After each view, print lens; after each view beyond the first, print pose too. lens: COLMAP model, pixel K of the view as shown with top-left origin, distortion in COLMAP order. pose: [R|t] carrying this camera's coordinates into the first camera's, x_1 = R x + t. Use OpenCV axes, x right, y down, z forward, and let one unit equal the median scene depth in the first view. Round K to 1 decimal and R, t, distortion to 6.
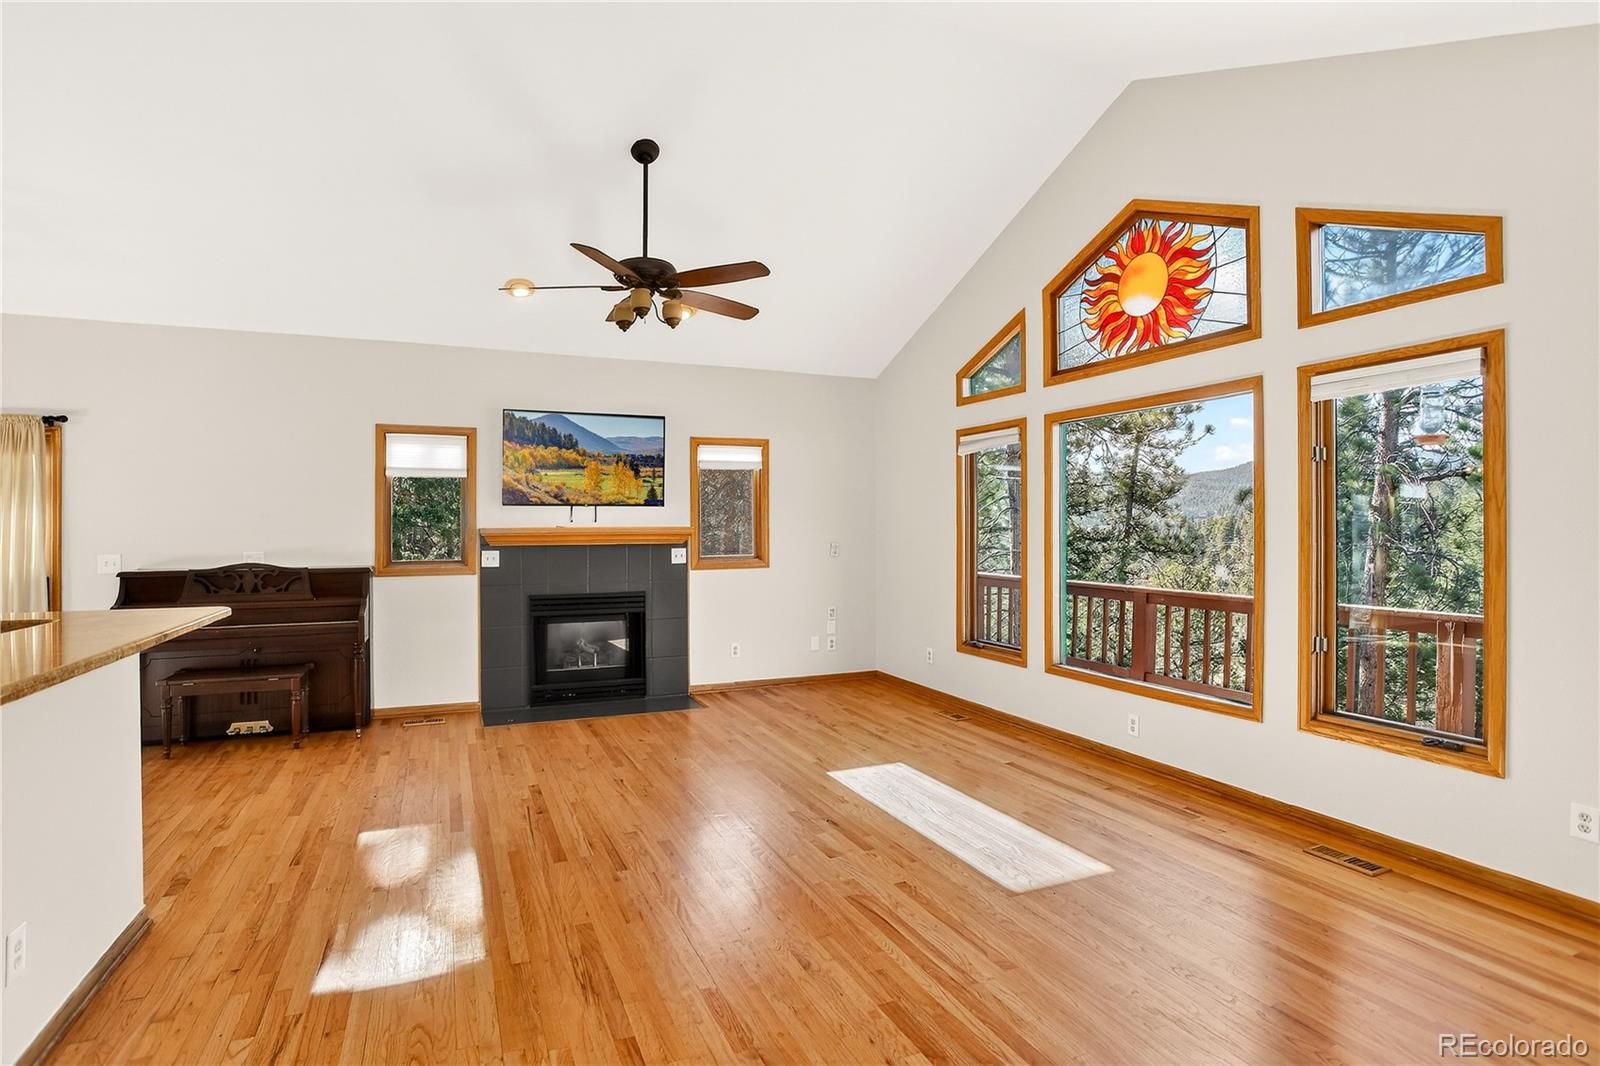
lens RADIAL K [[811.1, 0, 786.8], [0, 811.1, 526.3], [0, 0, 1]] dist [-0.072665, 0.032406]
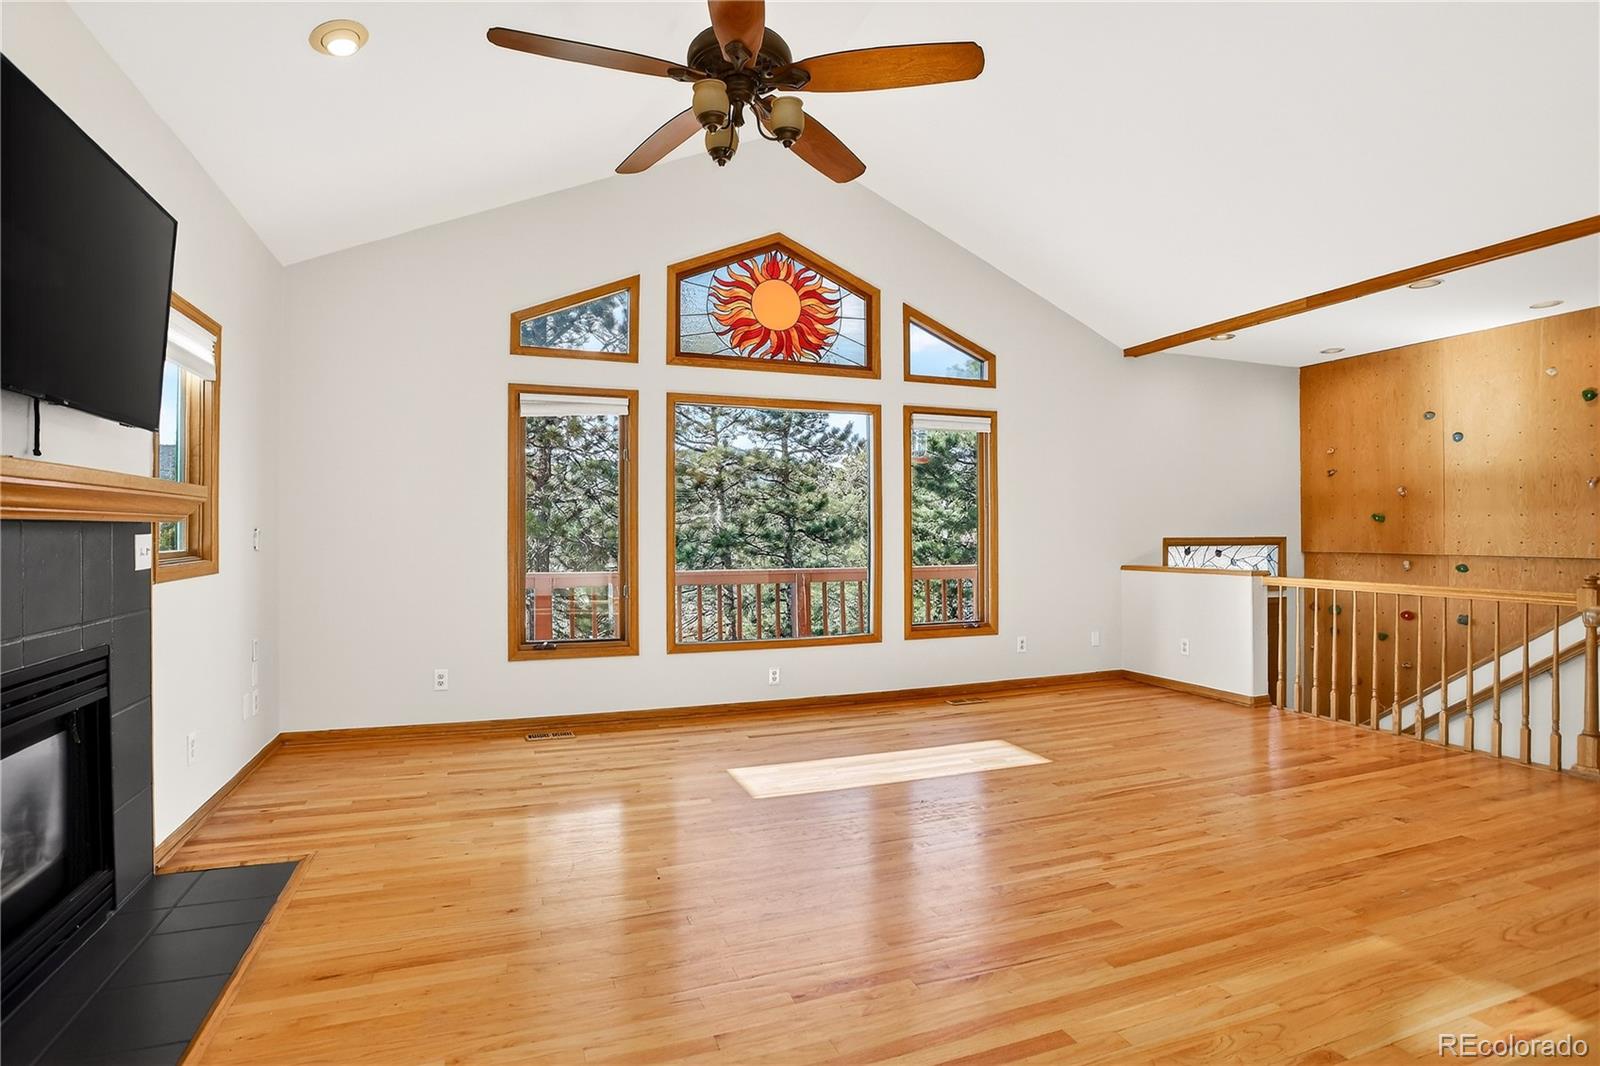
lens RADIAL K [[811.1, 0, 786.8], [0, 811.1, 526.3], [0, 0, 1]] dist [-0.072665, 0.032406]
pose [[0.042709, 0.008165, 0.999054, -0.785658], [0.001783, 0.999964, -0.008249, 0.040469], [-0.999086, 0.002133, 0.042693, 0.963369]]
